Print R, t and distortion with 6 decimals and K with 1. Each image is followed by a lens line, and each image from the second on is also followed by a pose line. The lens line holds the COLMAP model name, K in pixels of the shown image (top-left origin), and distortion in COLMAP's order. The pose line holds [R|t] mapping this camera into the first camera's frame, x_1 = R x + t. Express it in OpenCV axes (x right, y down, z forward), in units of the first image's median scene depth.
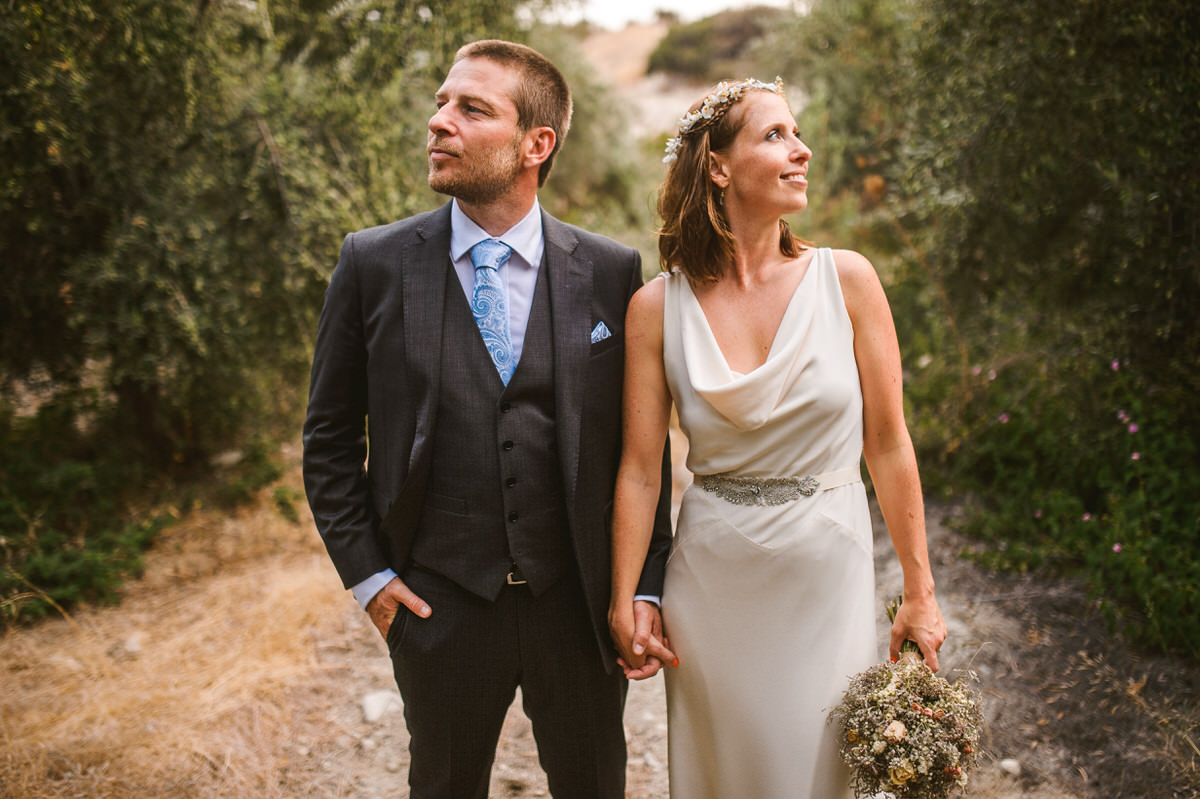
lens RADIAL K [[1187.1, 0, 646.4], [0, 1187.1, 381.4], [0, 0, 1]] dist [-0.014811, 0.000000]
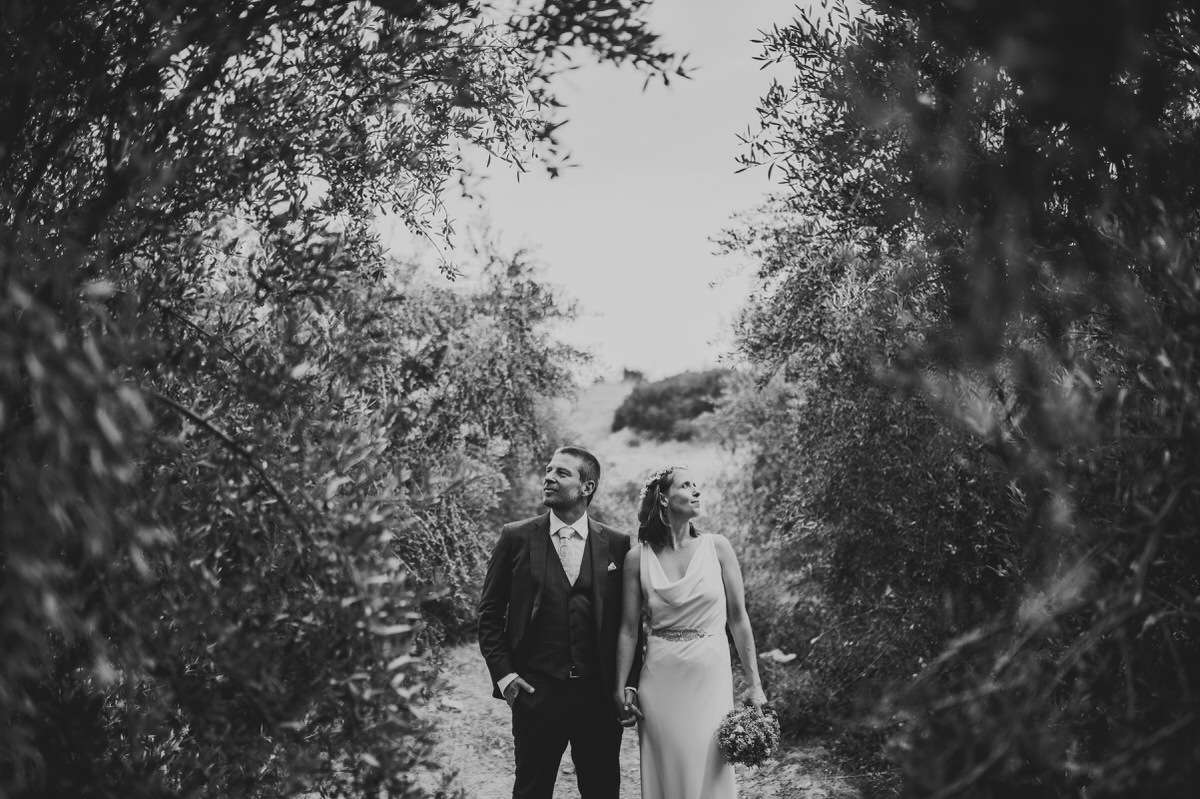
lens RADIAL K [[1187.1, 0, 600.1], [0, 1187.1, 400.3], [0, 0, 1]] dist [-0.014811, 0.000000]
pose [[0.999804, 0.012592, -0.015301, -0.031621], [-0.017217, 0.934291, -0.356095, 0.484749], [0.009811, 0.356289, 0.934324, -1.297589]]
